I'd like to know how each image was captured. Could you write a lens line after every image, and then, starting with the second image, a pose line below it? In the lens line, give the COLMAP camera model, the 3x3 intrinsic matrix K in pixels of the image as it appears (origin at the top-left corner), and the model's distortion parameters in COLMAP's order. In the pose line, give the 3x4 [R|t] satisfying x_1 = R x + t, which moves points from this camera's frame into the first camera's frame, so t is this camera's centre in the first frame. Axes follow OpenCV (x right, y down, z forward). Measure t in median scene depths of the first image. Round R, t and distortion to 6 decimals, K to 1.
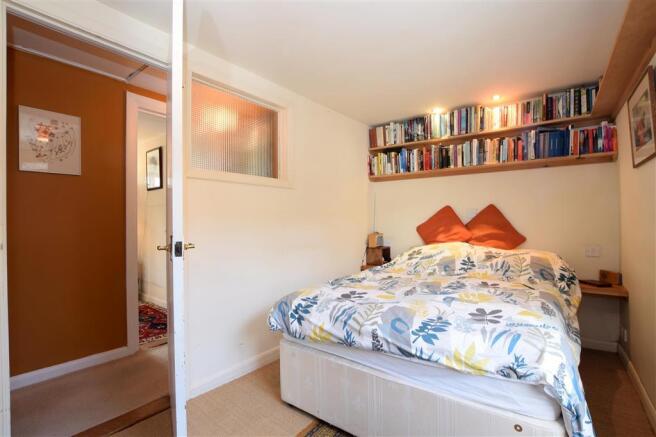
lens RADIAL K [[292.3, 0, 329.5], [0, 292.3, 219.5], [0, 0, 1]] dist [-0.017699, 0.000231]
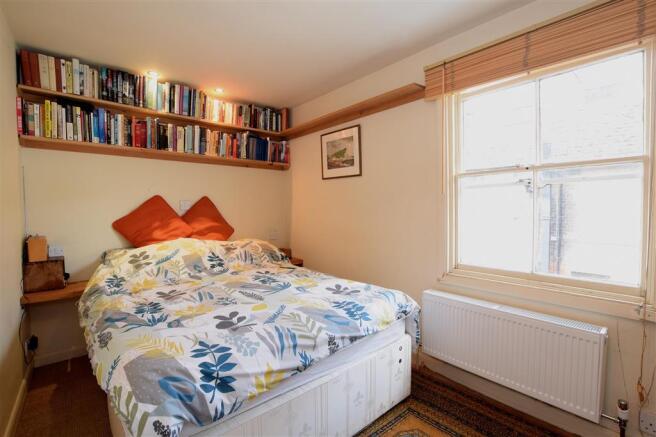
lens RADIAL K [[313.5, 0, 328.8], [0, 313.5, 216.4], [0, 0, 1]] dist [-0.016527, -0.000015]
pose [[0.211296, -0.023796, 0.977132, -0.396623], [-0.000894, 0.999698, 0.024539, -0.011658], [-0.977422, -0.006059, 0.211211, 0.383761]]
